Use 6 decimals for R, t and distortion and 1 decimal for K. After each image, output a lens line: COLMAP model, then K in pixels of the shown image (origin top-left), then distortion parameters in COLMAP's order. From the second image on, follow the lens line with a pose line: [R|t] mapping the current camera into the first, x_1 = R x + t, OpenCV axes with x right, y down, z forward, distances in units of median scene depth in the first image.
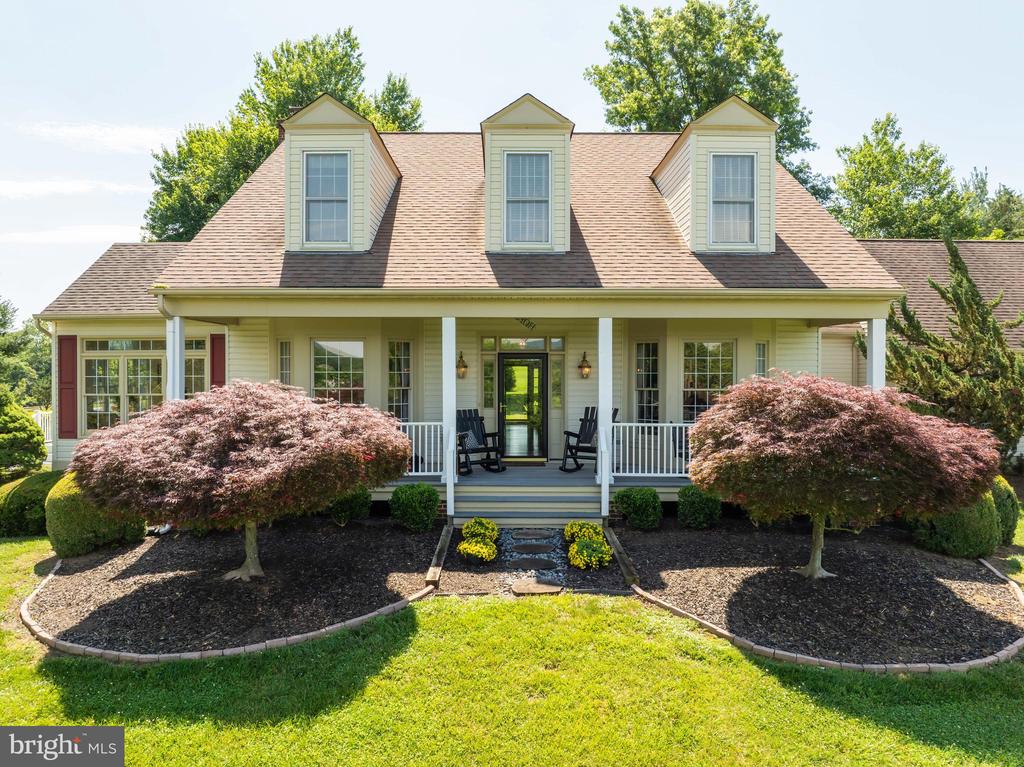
lens RADIAL K [[717.4, 0, 512.0], [0, 717.4, 383.5], [0, 0, 1]] dist [-0.038924, -0.001391]
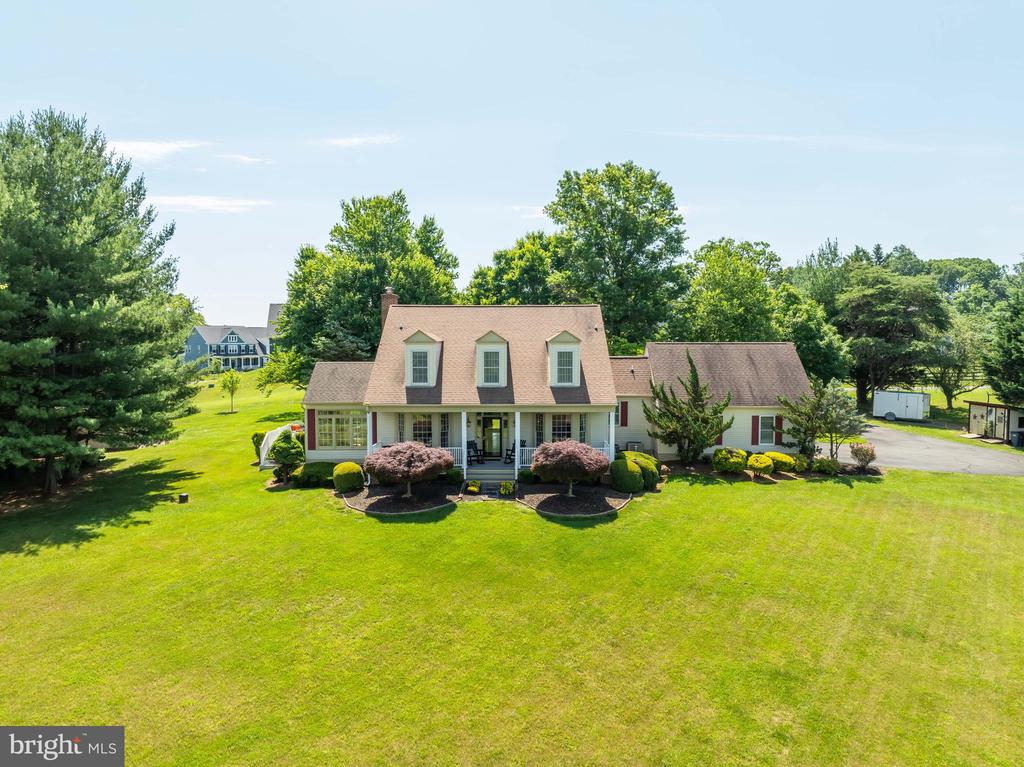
lens RADIAL K [[717.4, 0, 512.0], [0, 717.4, 383.5], [0, 0, 1]] dist [-0.038924, -0.001391]
pose [[0.999899, -0.004501, -0.013450, 0.157466], [0.005093, 0.999005, 0.044299, -0.359593], [0.013237, -0.044363, 0.998928, -2.039132]]
